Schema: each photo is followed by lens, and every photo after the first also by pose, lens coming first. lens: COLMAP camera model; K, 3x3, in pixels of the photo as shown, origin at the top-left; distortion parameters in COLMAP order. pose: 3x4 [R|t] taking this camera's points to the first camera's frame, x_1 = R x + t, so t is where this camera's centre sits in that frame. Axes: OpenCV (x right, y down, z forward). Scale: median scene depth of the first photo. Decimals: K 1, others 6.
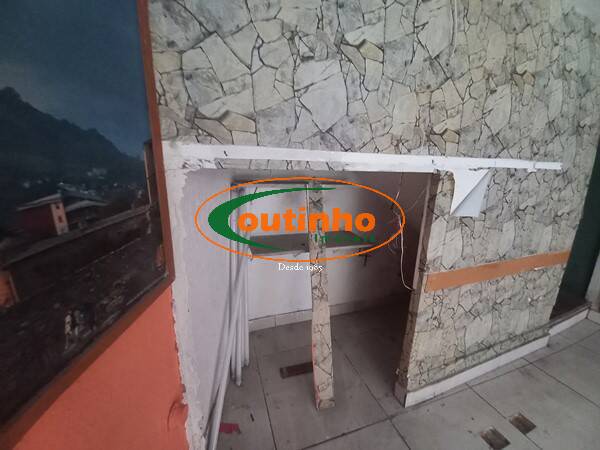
lens RADIAL K [[239.0, 0, 300.0], [0, 239.0, 225.0], [0, 0, 1]] dist [-0.000259, -0.015751]
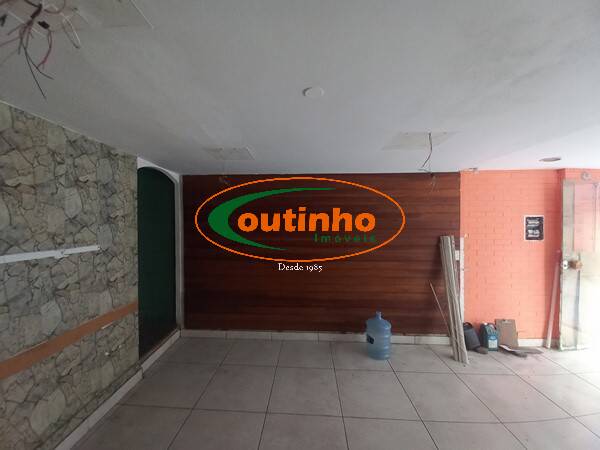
lens RADIAL K [[225.7, 0, 298.4], [0, 225.7, 222.7], [0, 0, 1]] dist [0.000579, -0.011992]
pose [[0.364768, -0.027616, 0.930689, 0.330093], [0.233256, 0.970397, -0.062627, -0.038722], [-0.901408, 0.239933, 0.360411, -0.526340]]
